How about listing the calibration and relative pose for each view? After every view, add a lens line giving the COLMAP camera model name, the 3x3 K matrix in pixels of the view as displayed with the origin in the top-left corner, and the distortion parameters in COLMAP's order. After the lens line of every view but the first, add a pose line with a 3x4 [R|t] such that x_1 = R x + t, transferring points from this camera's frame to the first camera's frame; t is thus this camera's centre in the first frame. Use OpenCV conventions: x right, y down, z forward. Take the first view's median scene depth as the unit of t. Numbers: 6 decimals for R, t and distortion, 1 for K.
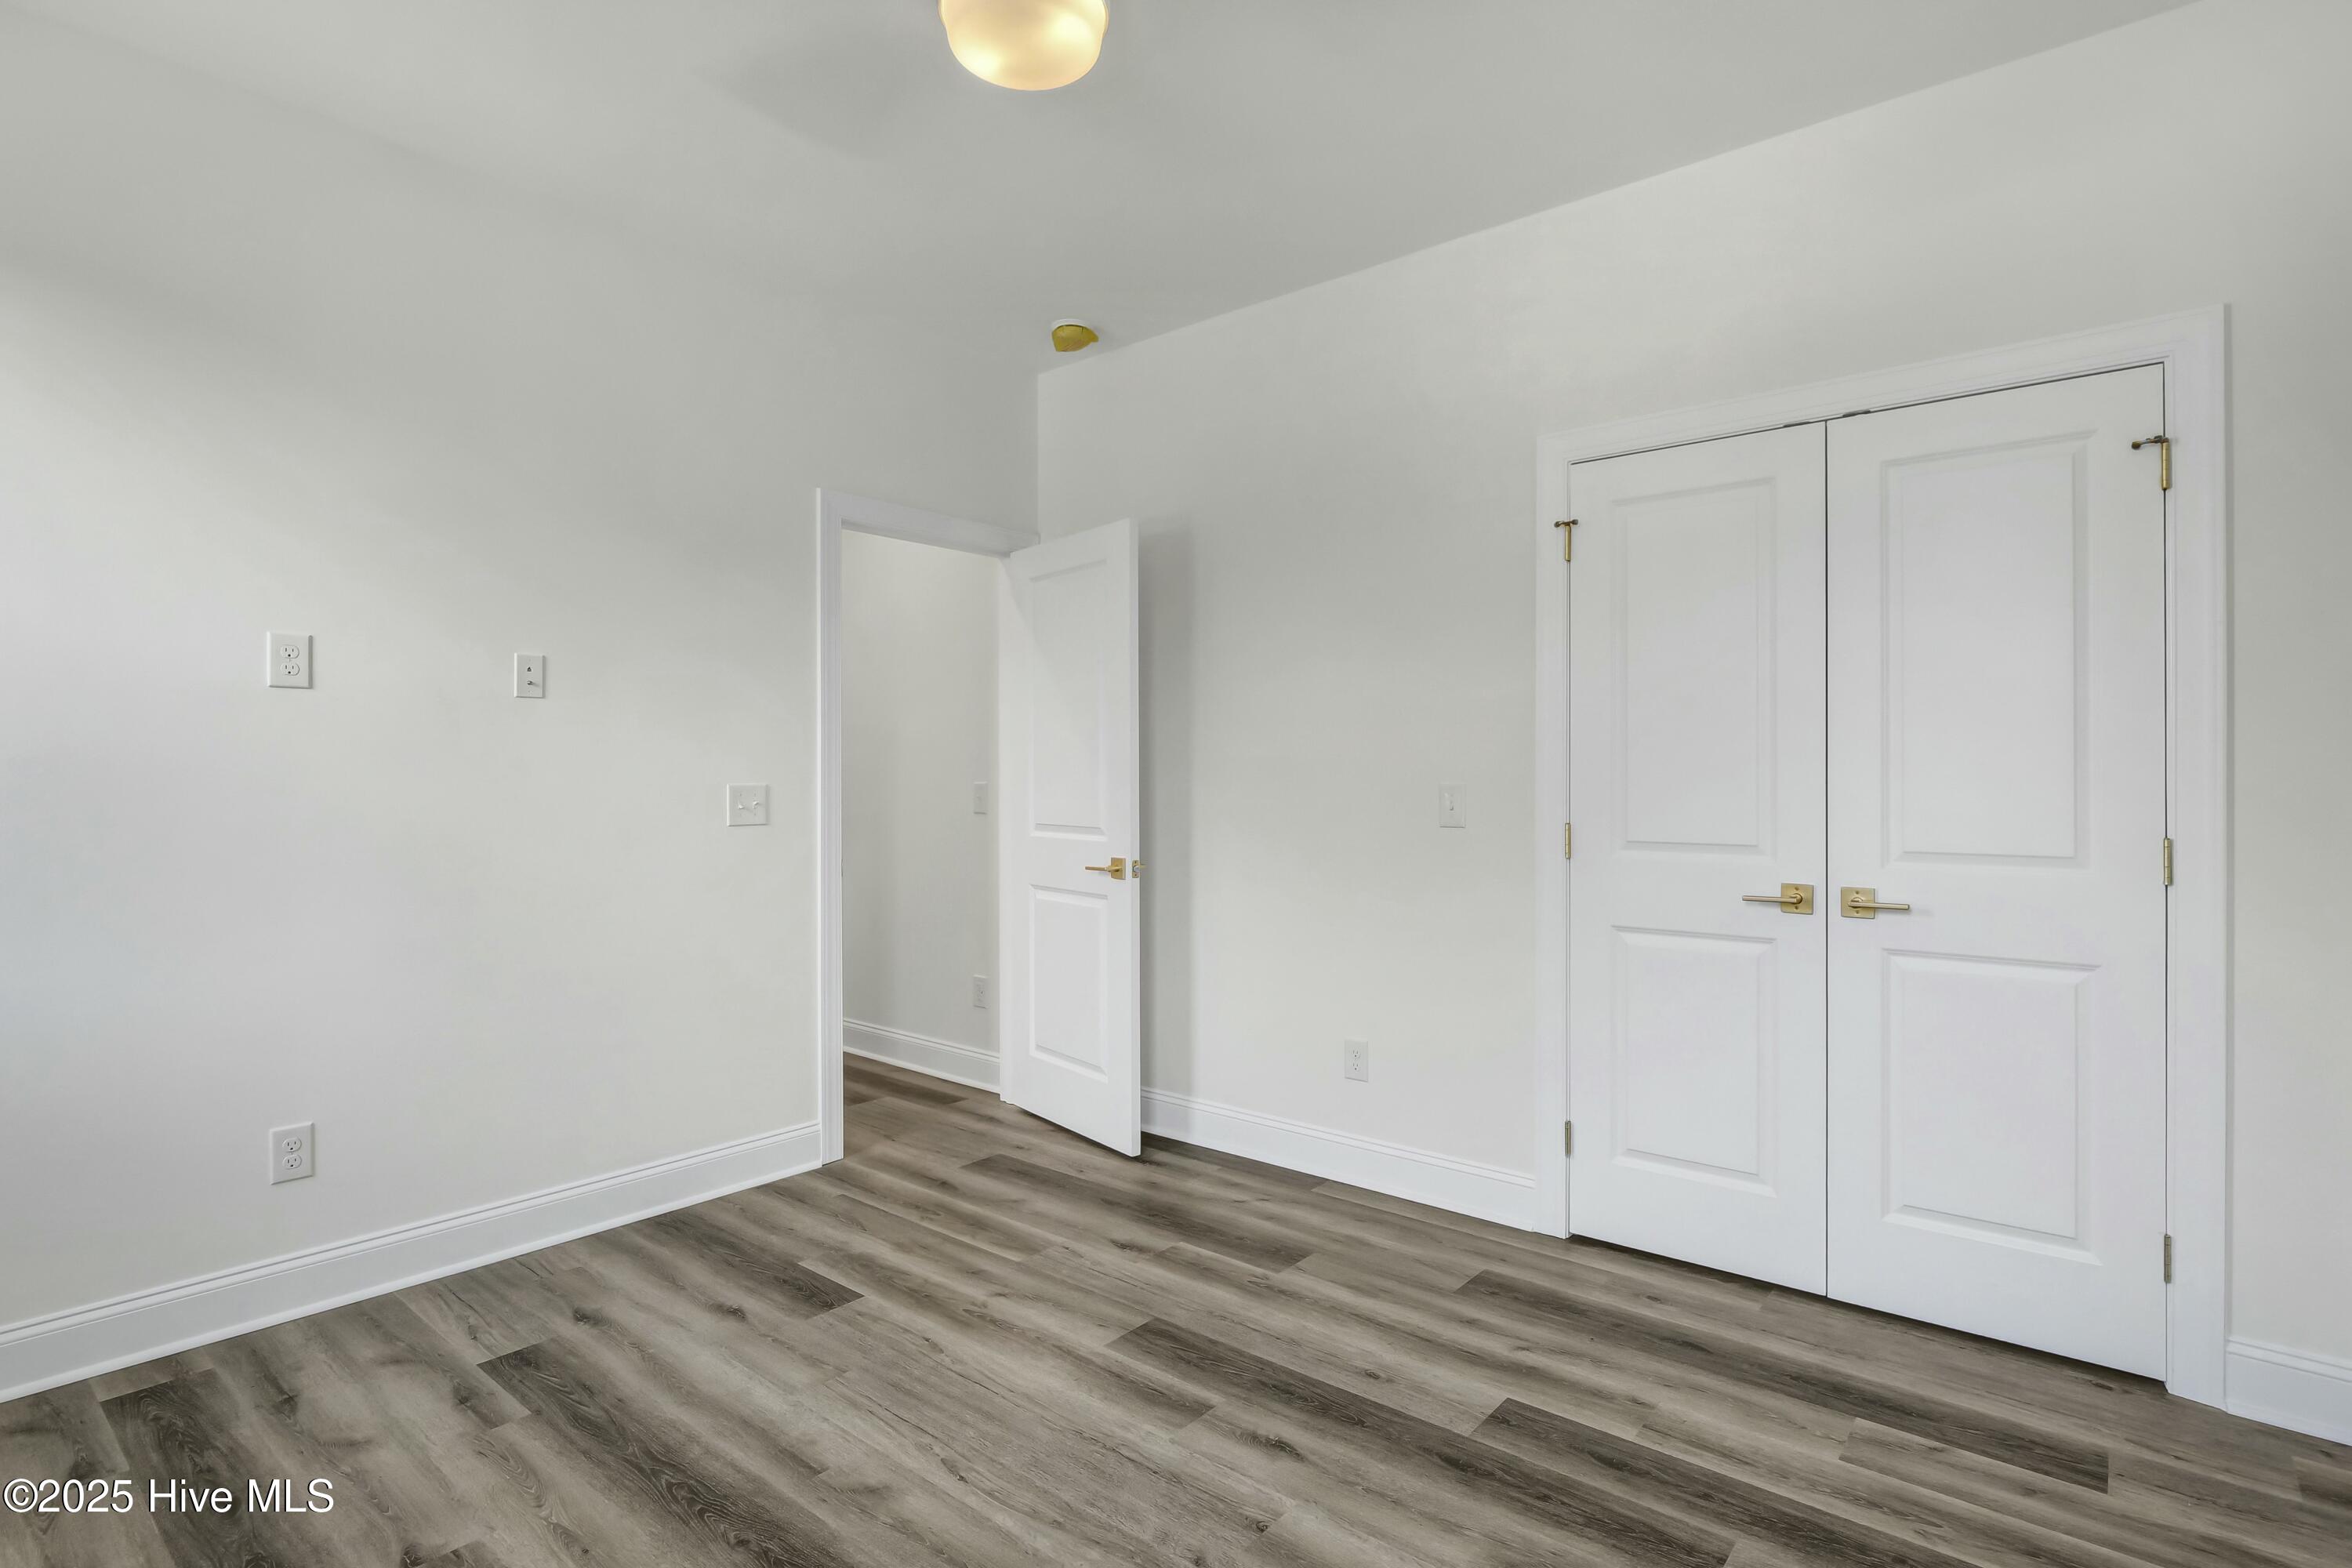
lens RADIAL K [[1146.5, 0, 1190.1], [0, 1146.5, 790.6], [0, 0, 1]] dist [-0.001737, 0.000340]
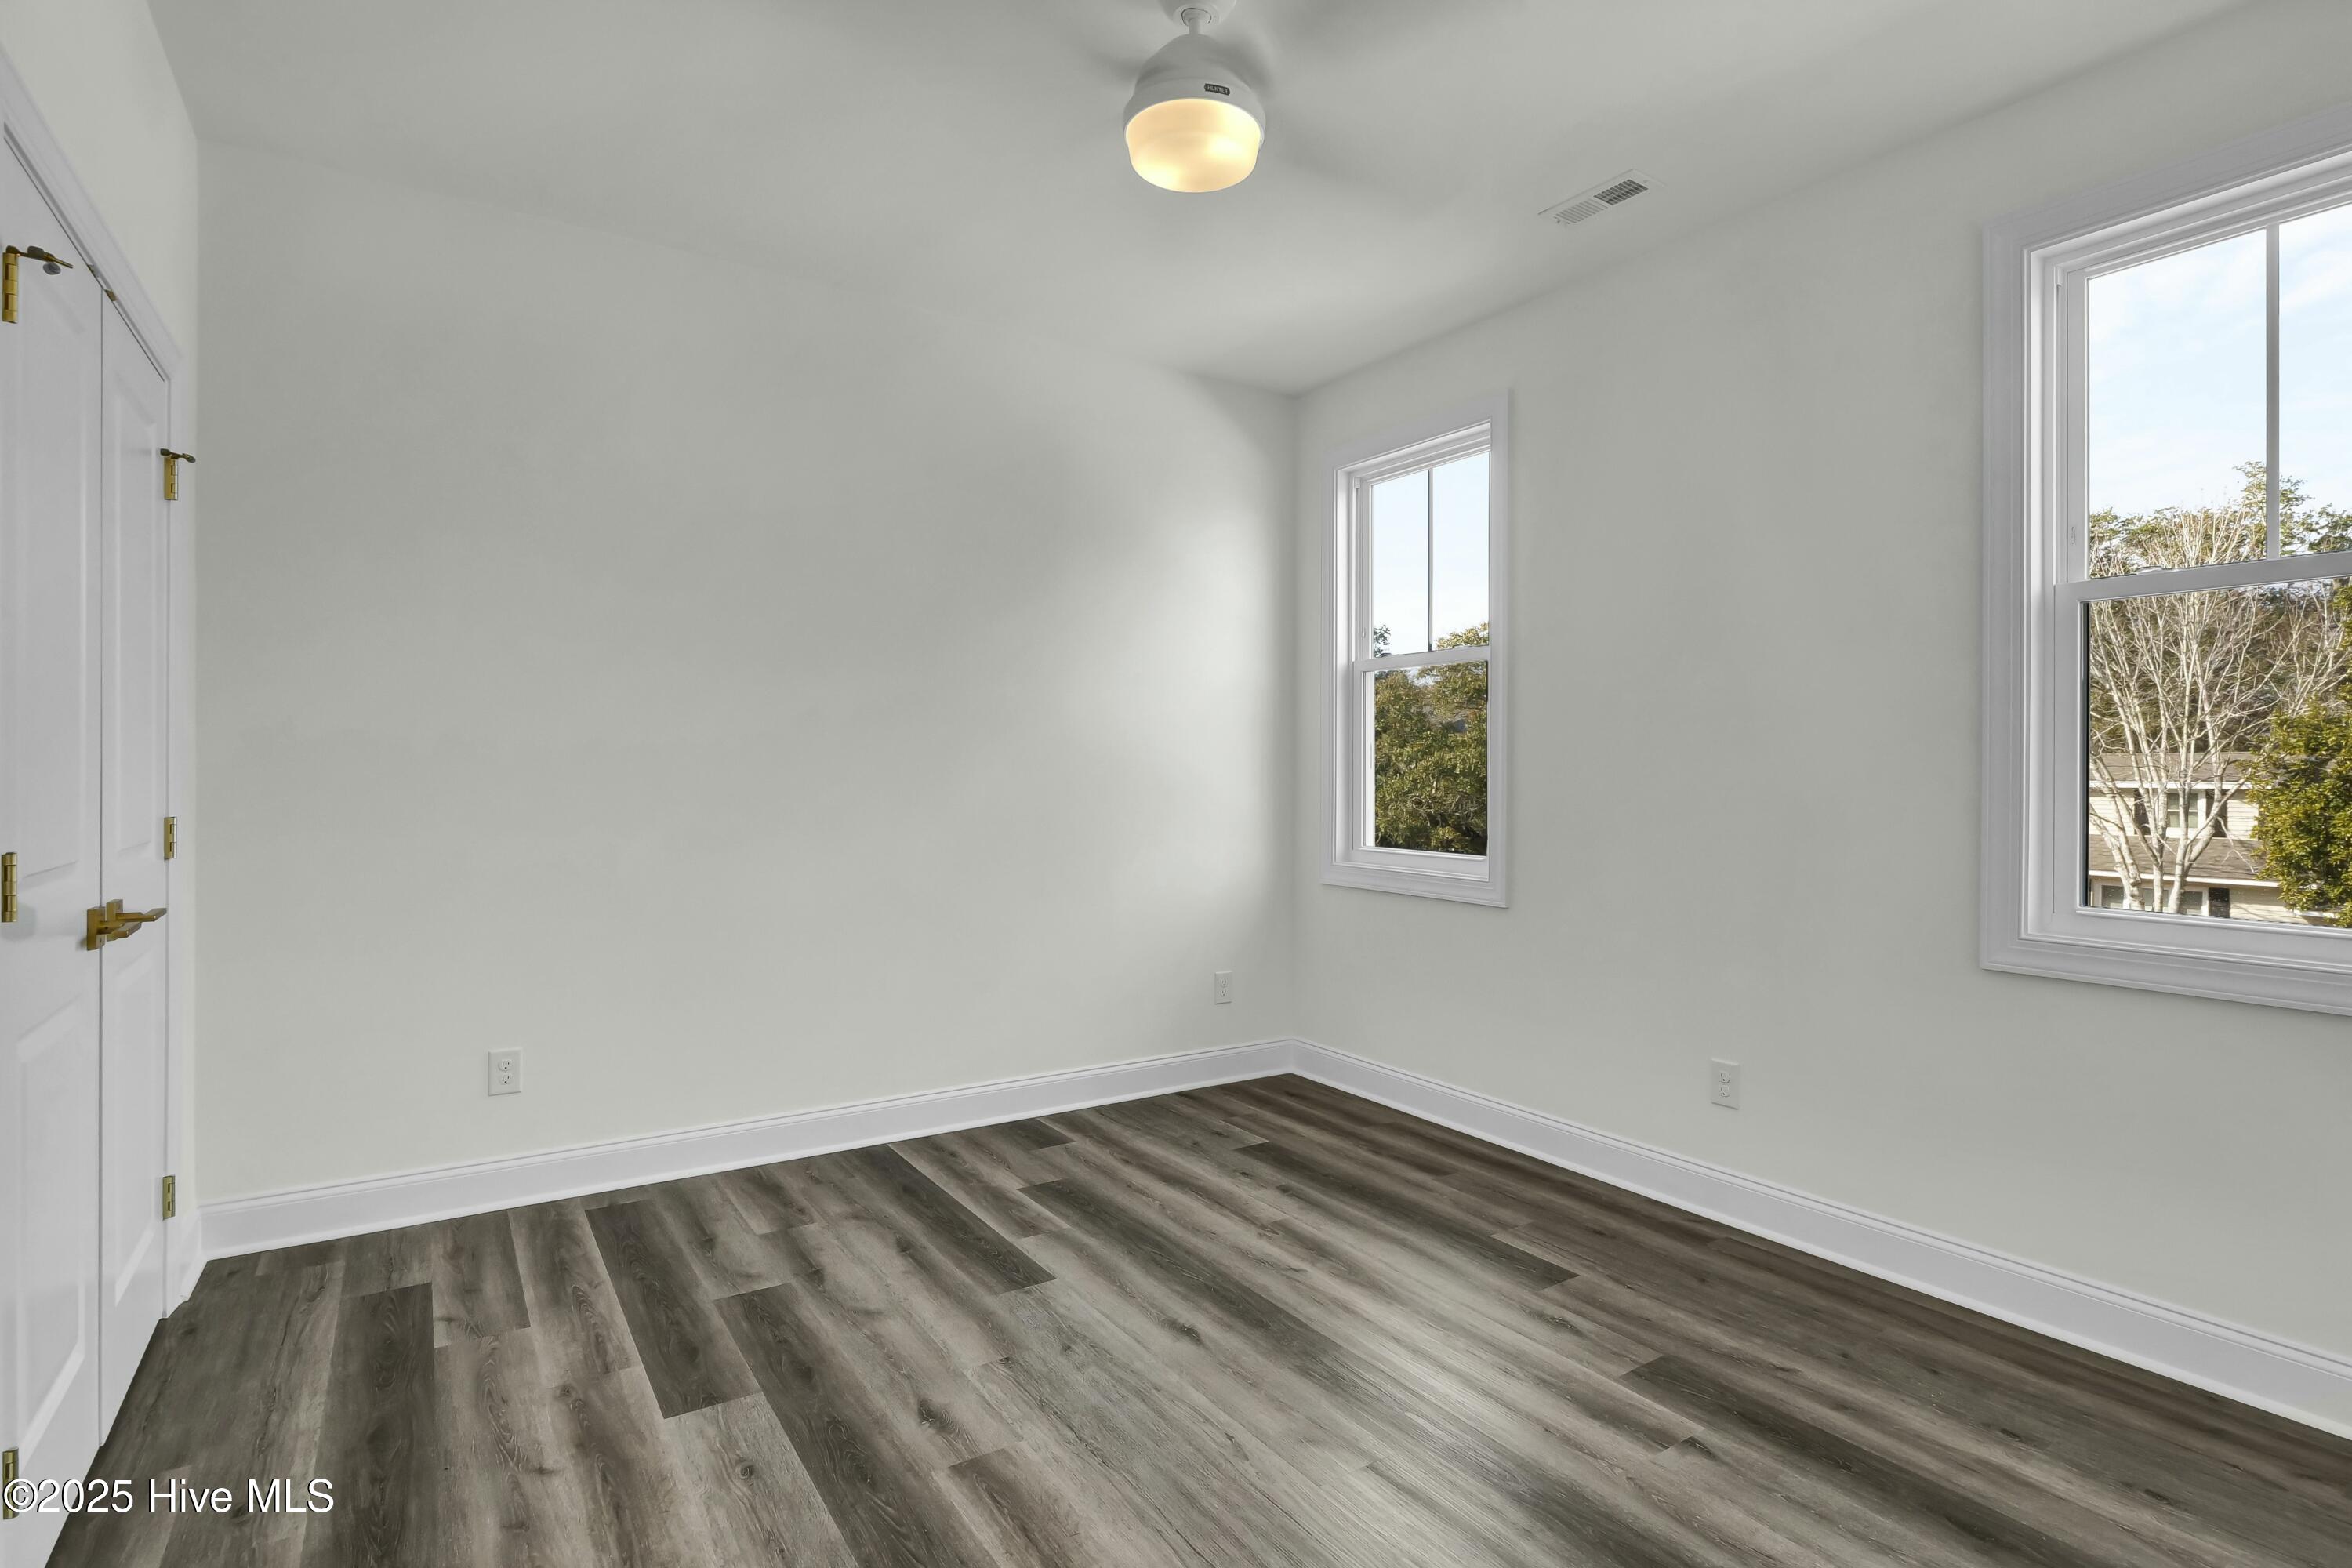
lens RADIAL K [[1146.5, 0, 1182.0], [0, 1146.5, 775.8], [0, 0, 1]] dist [-0.001737, 0.000340]
pose [[-0.956968, -0.007334, 0.290100, -0.428159], [-0.007080, 0.999973, 0.001923, -0.008083], [-0.290106, -0.000214, -0.956994, 1.888748]]
